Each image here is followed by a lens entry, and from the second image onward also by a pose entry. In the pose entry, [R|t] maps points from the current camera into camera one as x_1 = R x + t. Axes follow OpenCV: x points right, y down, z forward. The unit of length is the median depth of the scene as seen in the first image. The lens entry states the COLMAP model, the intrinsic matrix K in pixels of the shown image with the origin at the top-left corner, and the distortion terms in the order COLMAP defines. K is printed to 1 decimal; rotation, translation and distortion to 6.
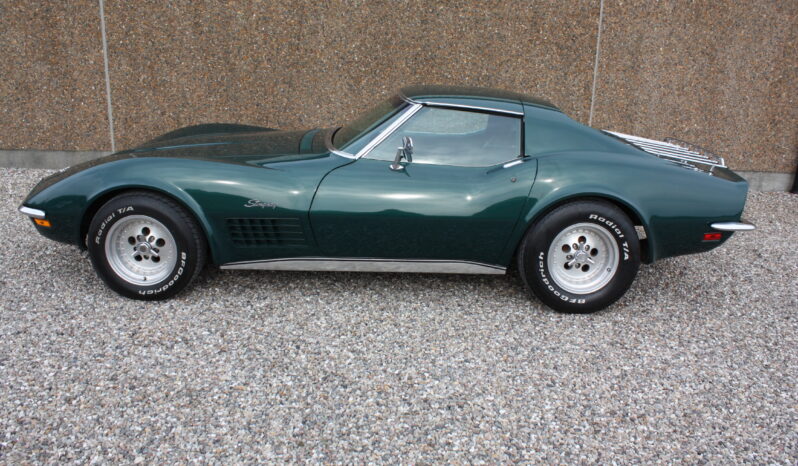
lens RADIAL K [[674.4, 0, 404.6], [0, 674.4, 229.1], [0, 0, 1]] dist [-0.171655, 0.148003]
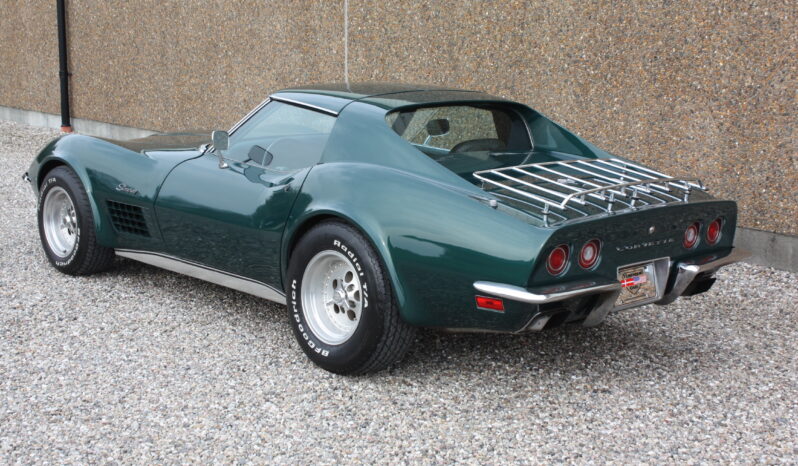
lens RADIAL K [[1229.6, 0, 398.9], [0, 1229.6, 231.8], [0, 0, 1]] dist [-0.050817, 0.000000]
pose [[0.664021, 0.115844, -0.738685, 0.765193], [-0.205915, 0.978056, -0.031718, -0.000476], [0.718801, 0.173167, 0.673304, 0.046467]]
